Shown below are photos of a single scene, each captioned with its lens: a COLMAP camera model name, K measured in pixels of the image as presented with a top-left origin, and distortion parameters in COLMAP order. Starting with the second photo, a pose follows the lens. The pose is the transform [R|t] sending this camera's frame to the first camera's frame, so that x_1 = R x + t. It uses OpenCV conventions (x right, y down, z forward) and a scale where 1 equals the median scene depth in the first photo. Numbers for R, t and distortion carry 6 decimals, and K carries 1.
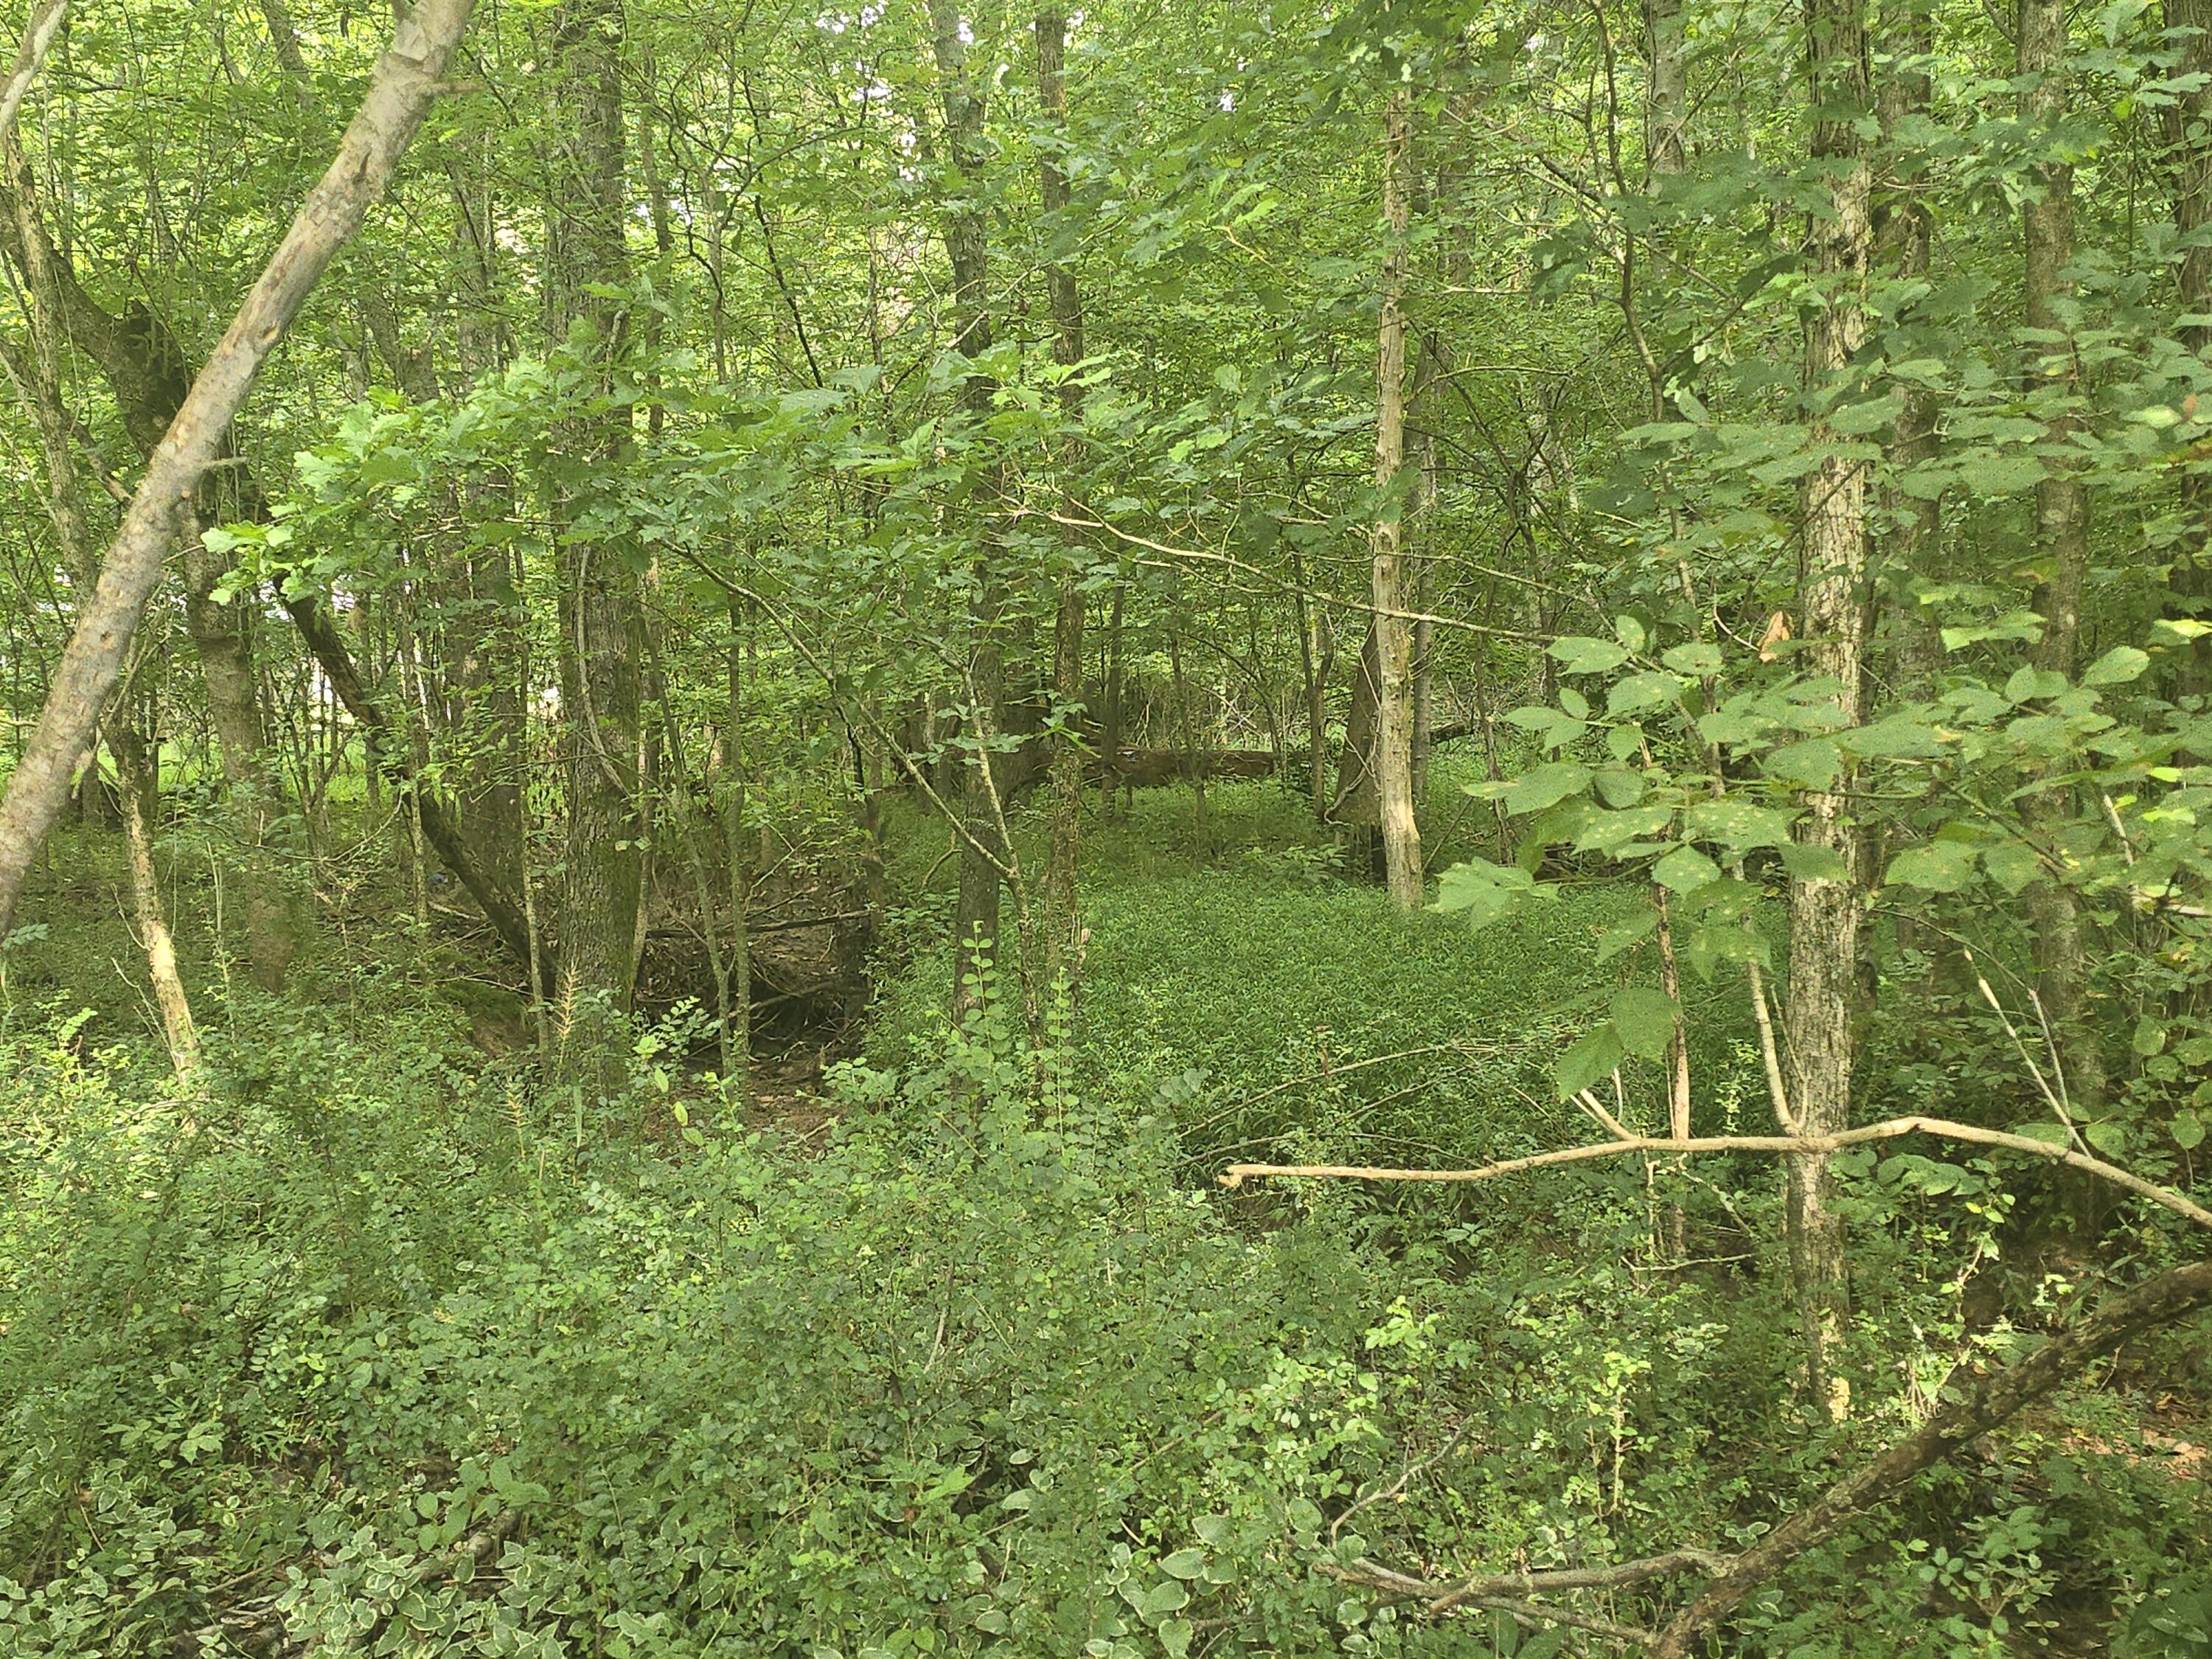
lens RADIAL K [[1482.8, 0, 1106.1], [0, 1482.8, 829.0], [0, 0, 1]] dist [-0.000060, -0.000016]
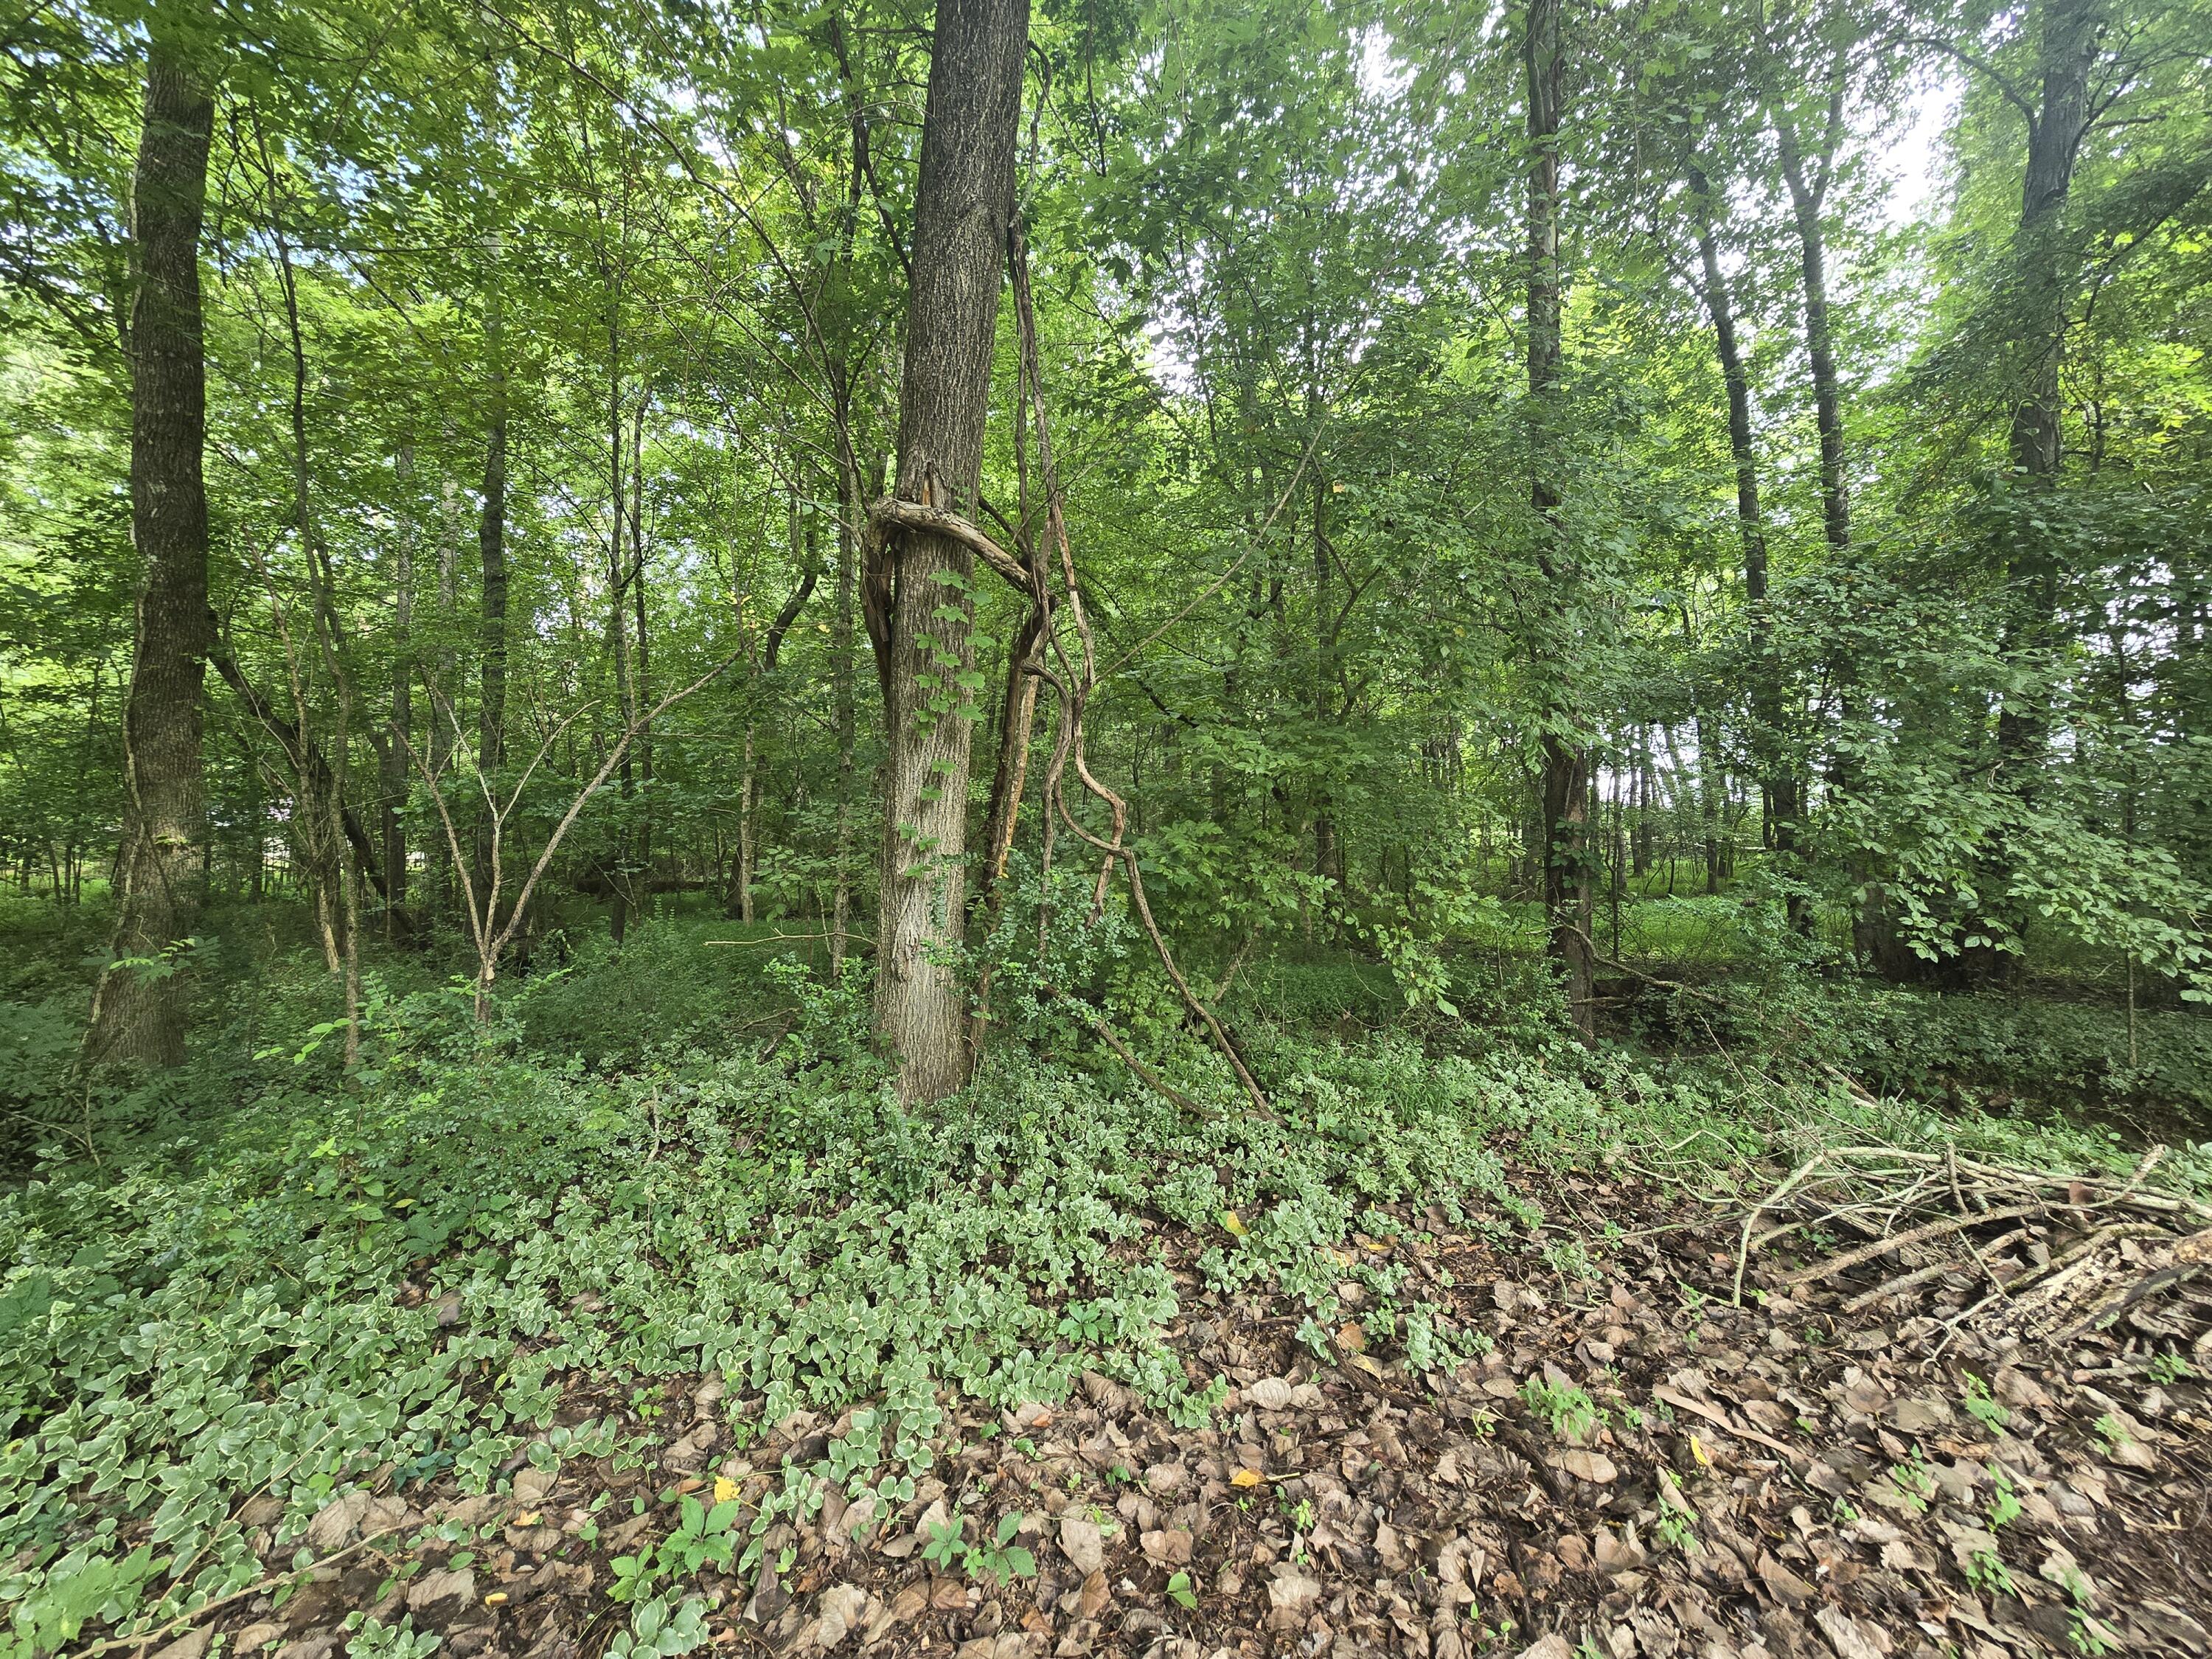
lens RADIAL K [[877.1, 0, 1110.5], [0, 877.1, 829.0], [0, 0, 1]] dist [-0.016356, 0.002571]
pose [[0.841930, 0.055594, 0.536714, -0.192147], [0.025724, 0.989412, -0.142839, 0.146770], [-0.538973, 0.134067, 0.831586, -1.182854]]
